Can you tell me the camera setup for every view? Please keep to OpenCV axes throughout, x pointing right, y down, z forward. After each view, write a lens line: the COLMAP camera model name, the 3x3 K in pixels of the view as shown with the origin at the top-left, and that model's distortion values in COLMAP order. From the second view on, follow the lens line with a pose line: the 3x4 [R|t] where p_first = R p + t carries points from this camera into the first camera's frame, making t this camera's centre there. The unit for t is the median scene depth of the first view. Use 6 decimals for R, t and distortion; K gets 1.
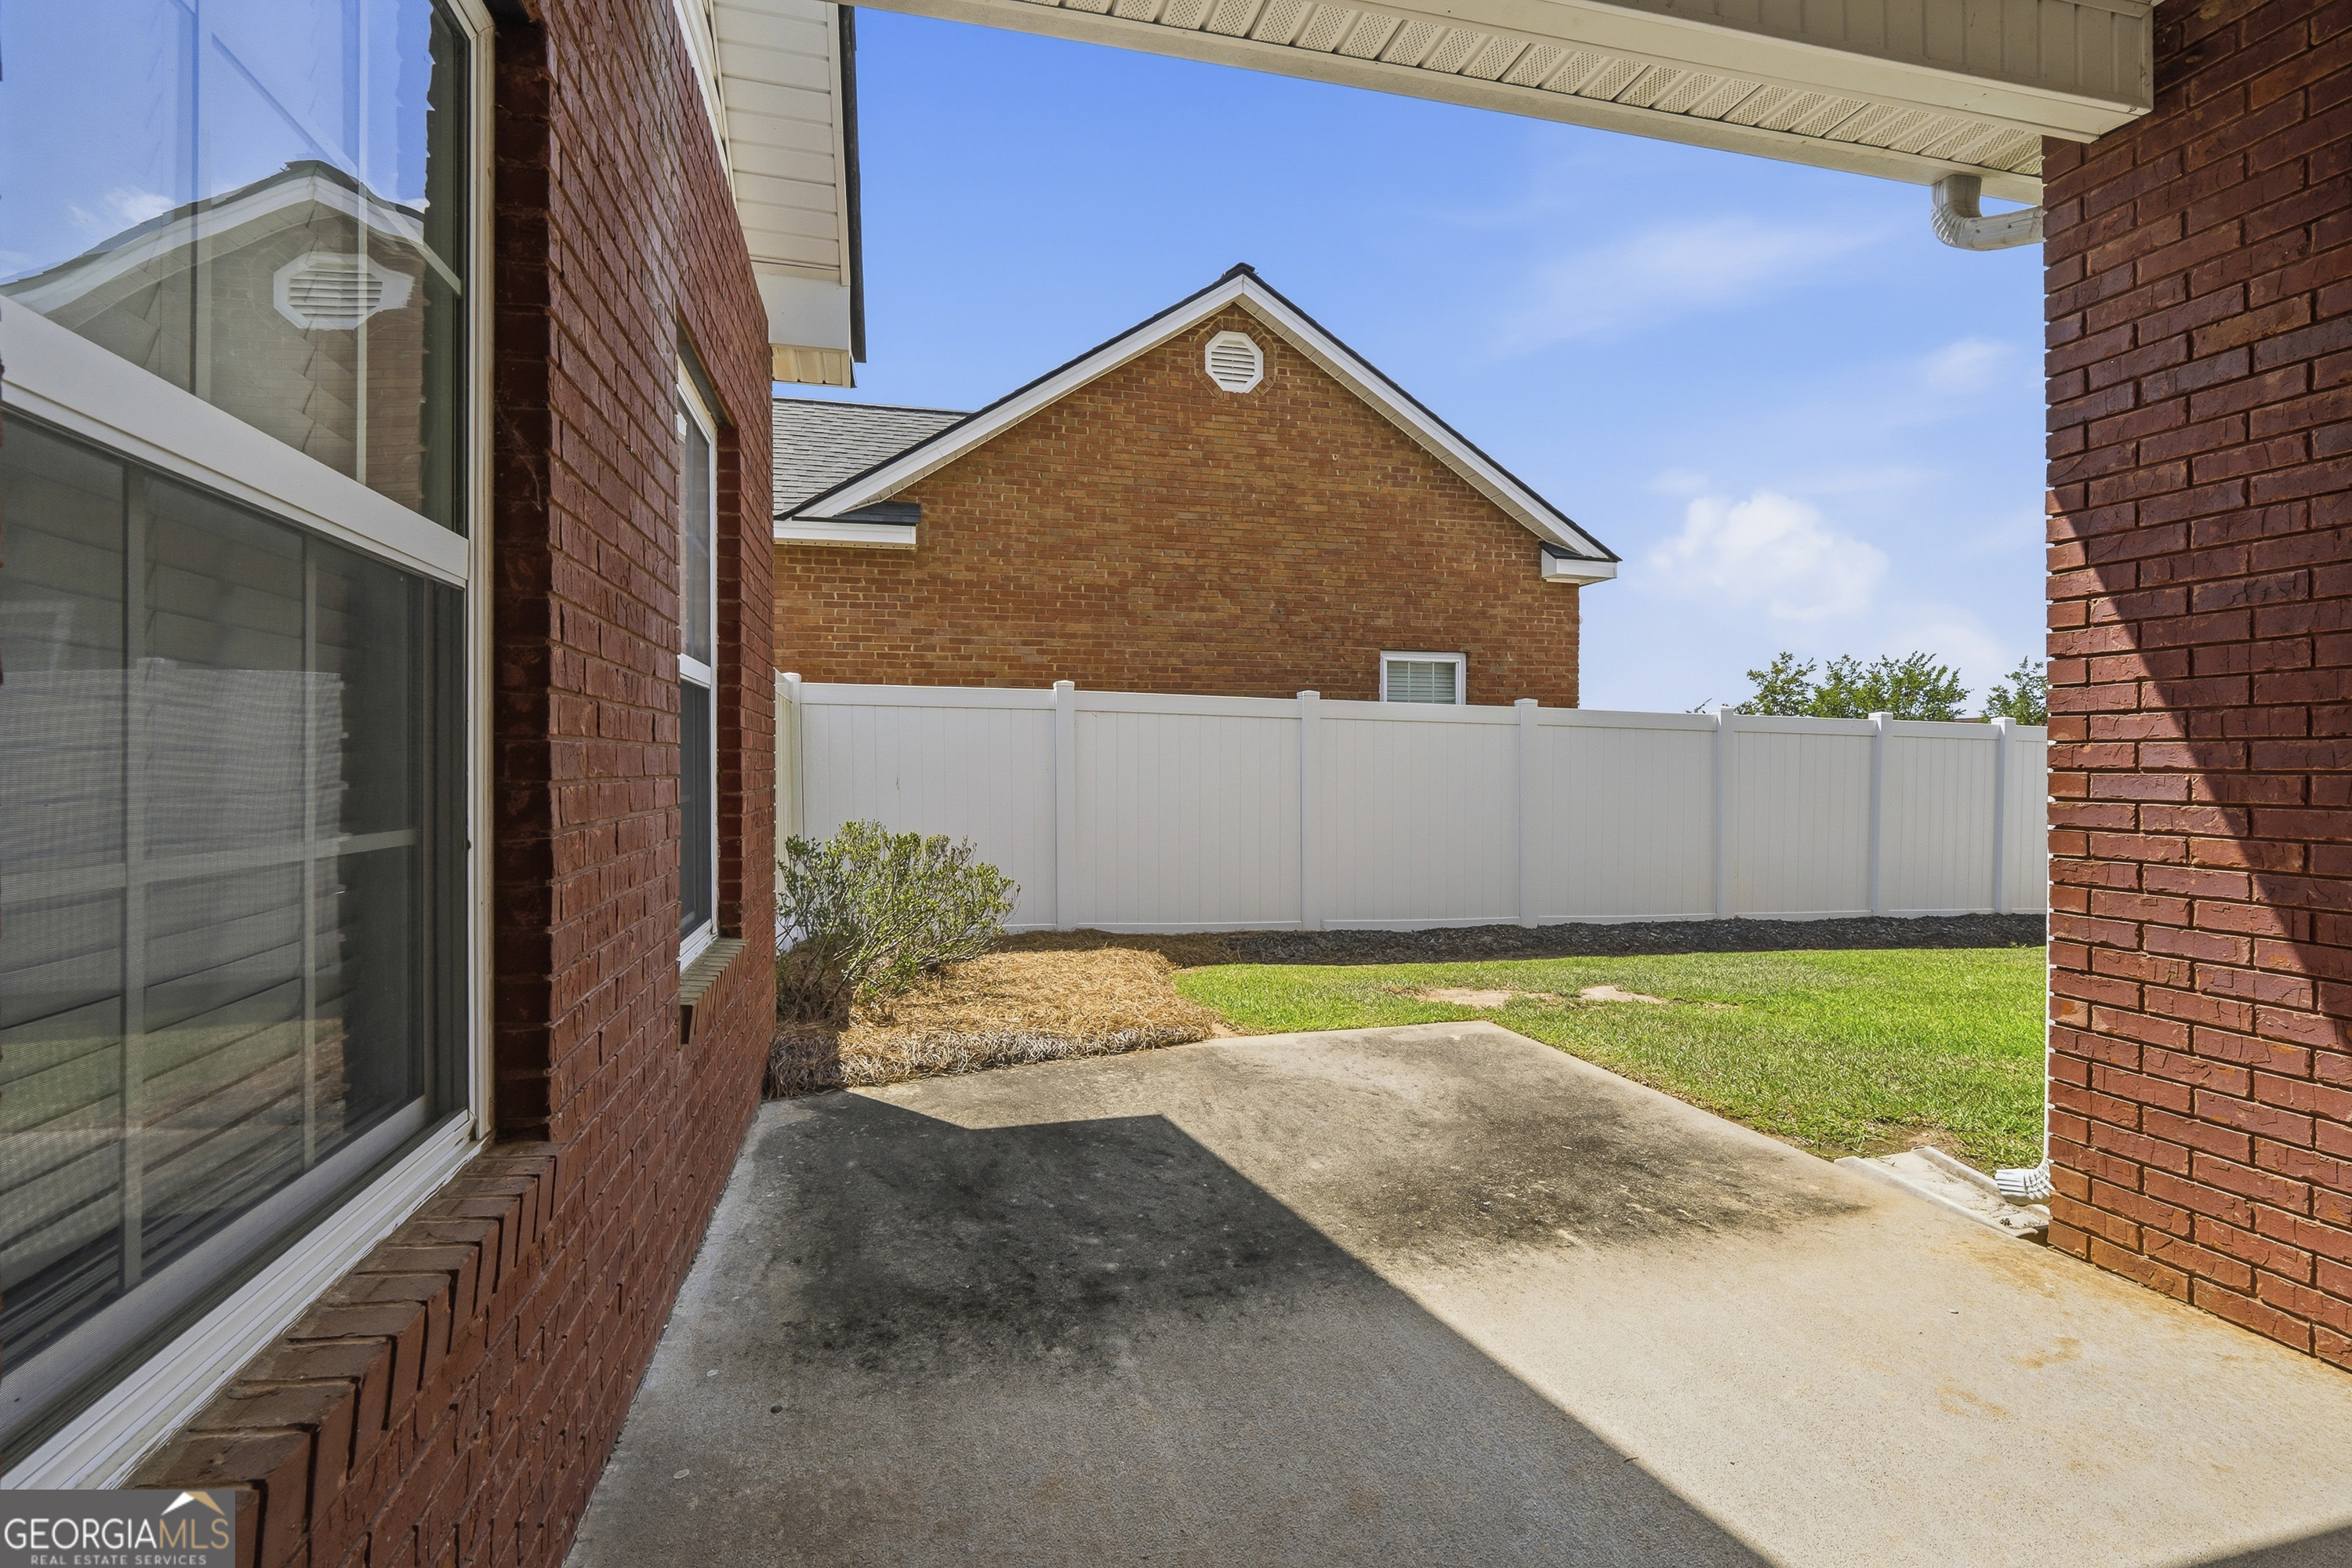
lens RADIAL K [[1069.3, 0, 1129.9], [0, 1069.3, 763.0], [0, 0, 1]] dist [-0.010837, 0.001285]
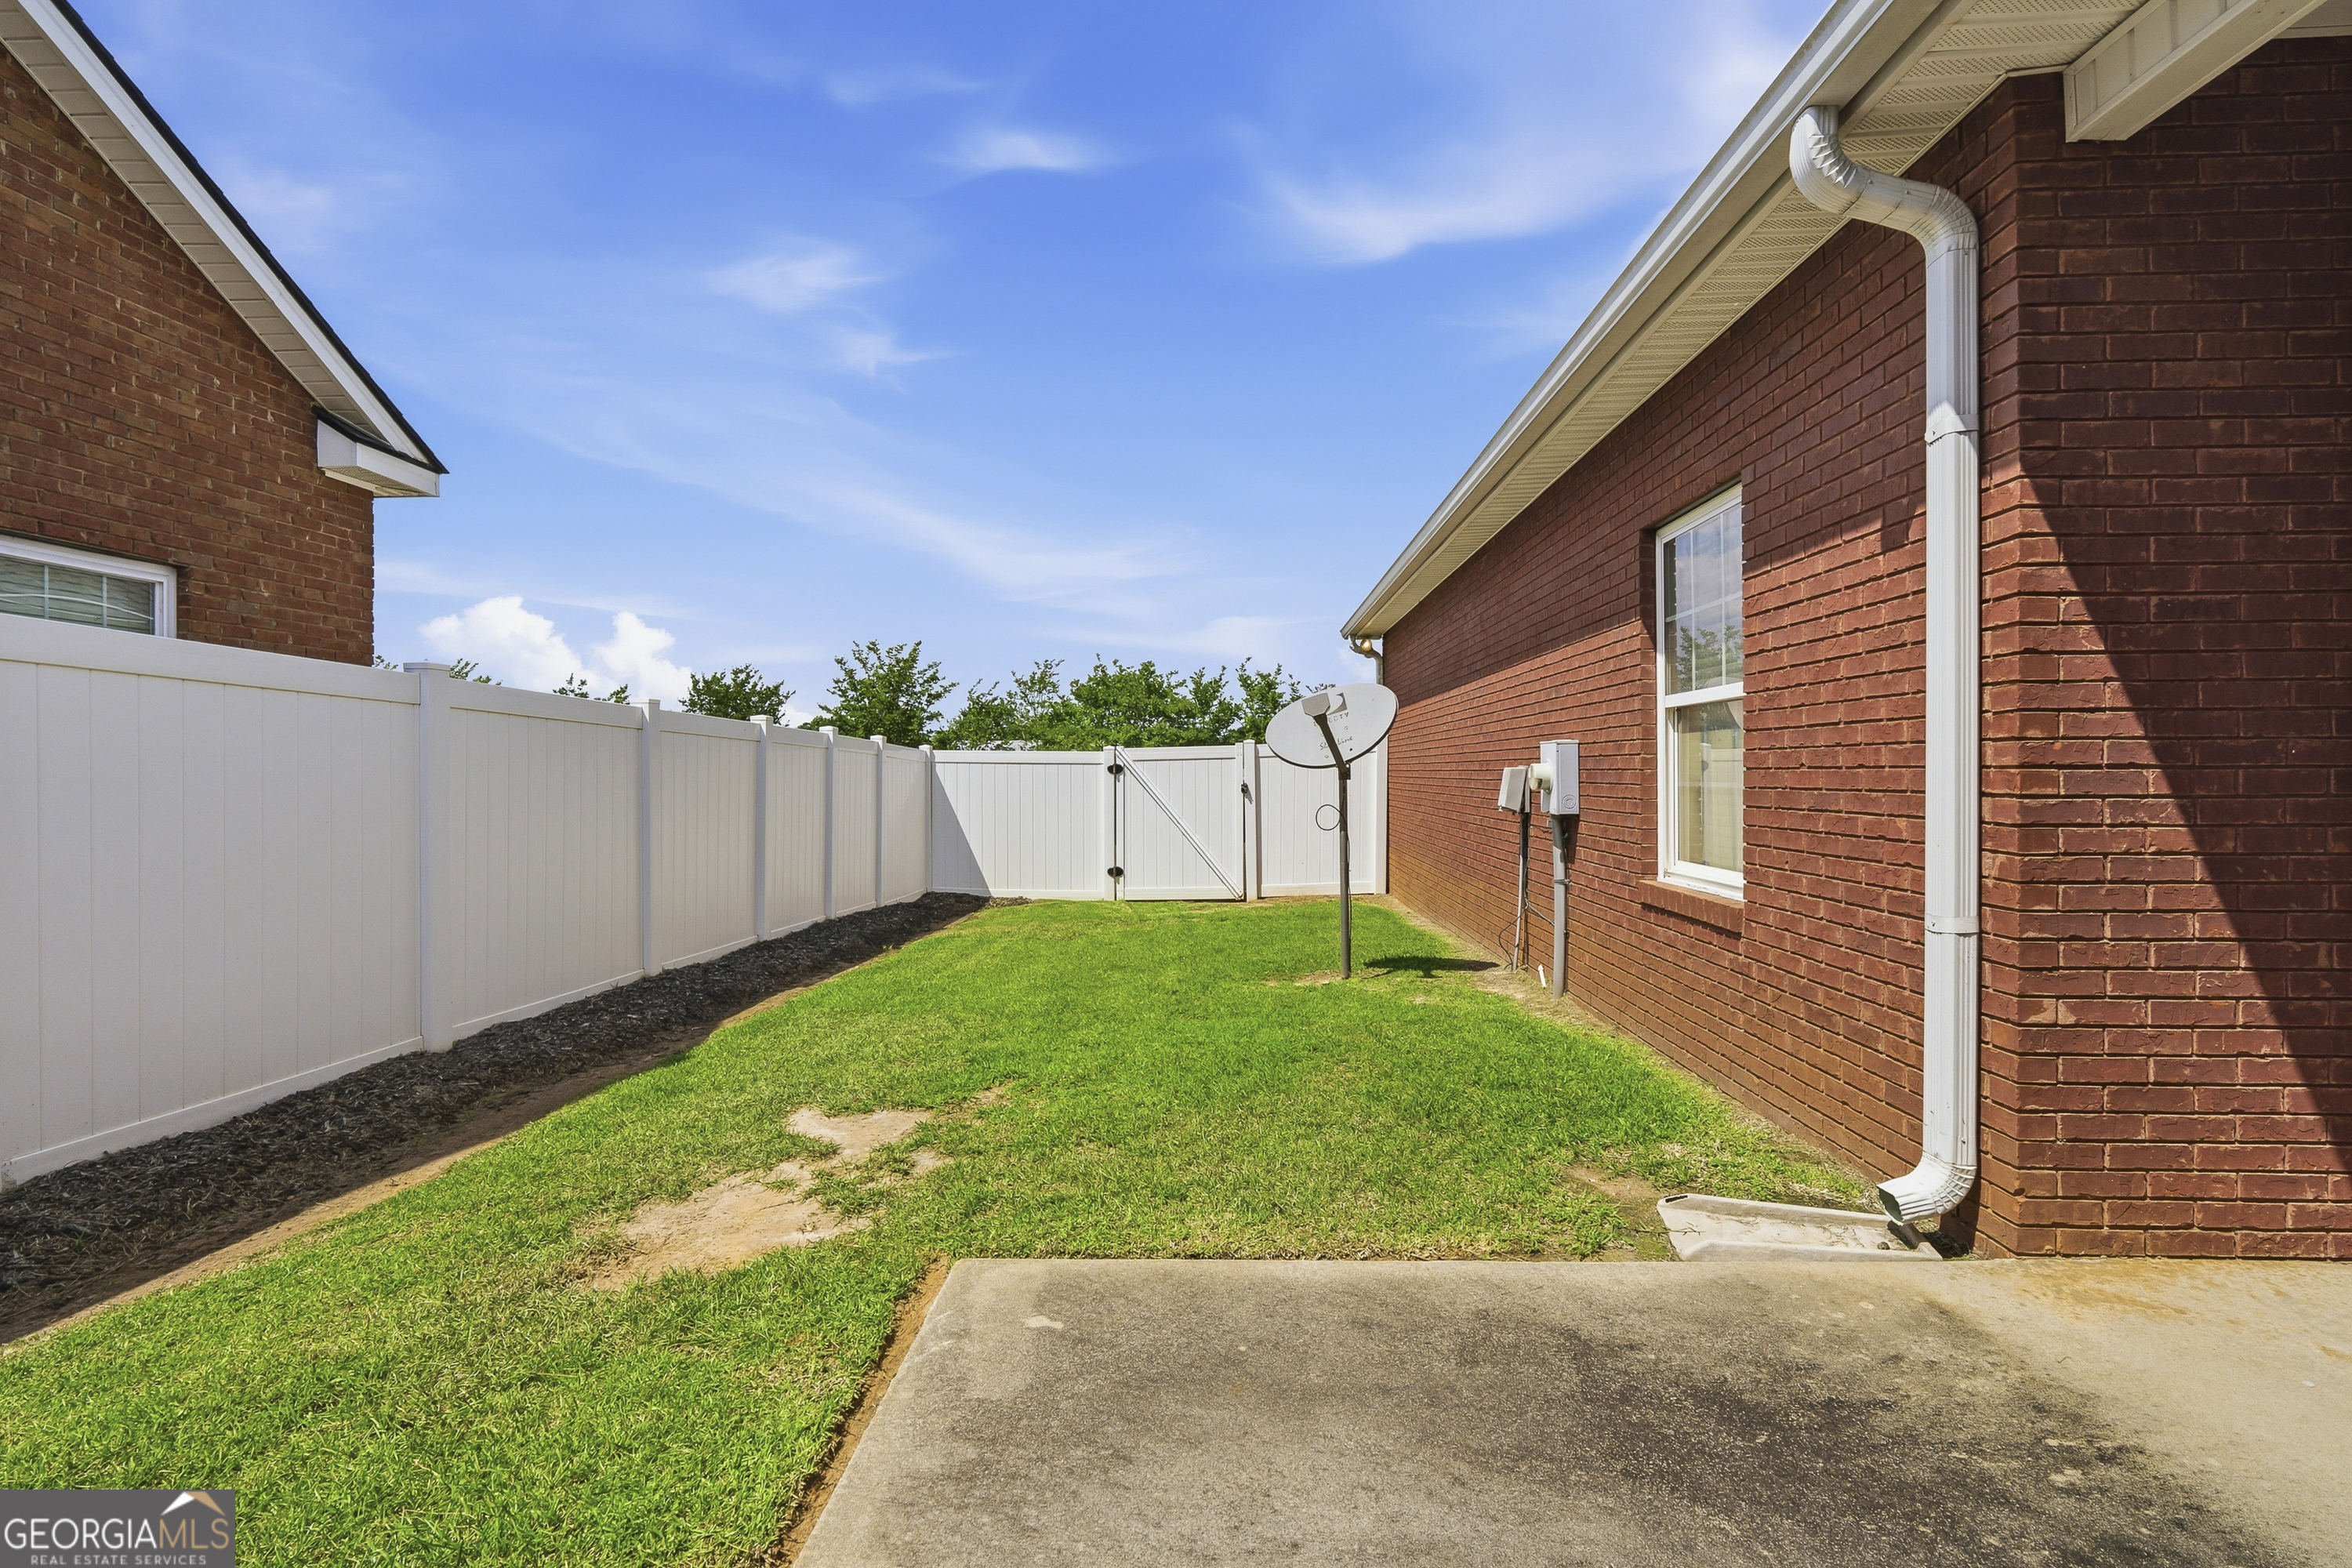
lens RADIAL K [[1069.3, 0, 1179.8], [0, 1069.3, 776.5], [0, 0, 1]] dist [-0.010837, 0.001285]
pose [[0.263165, -0.004663, 0.964740, -0.077520], [0.003922, 0.999985, 0.003764, 0.002416], [-0.964743, 0.002793, 0.263179, 0.421591]]
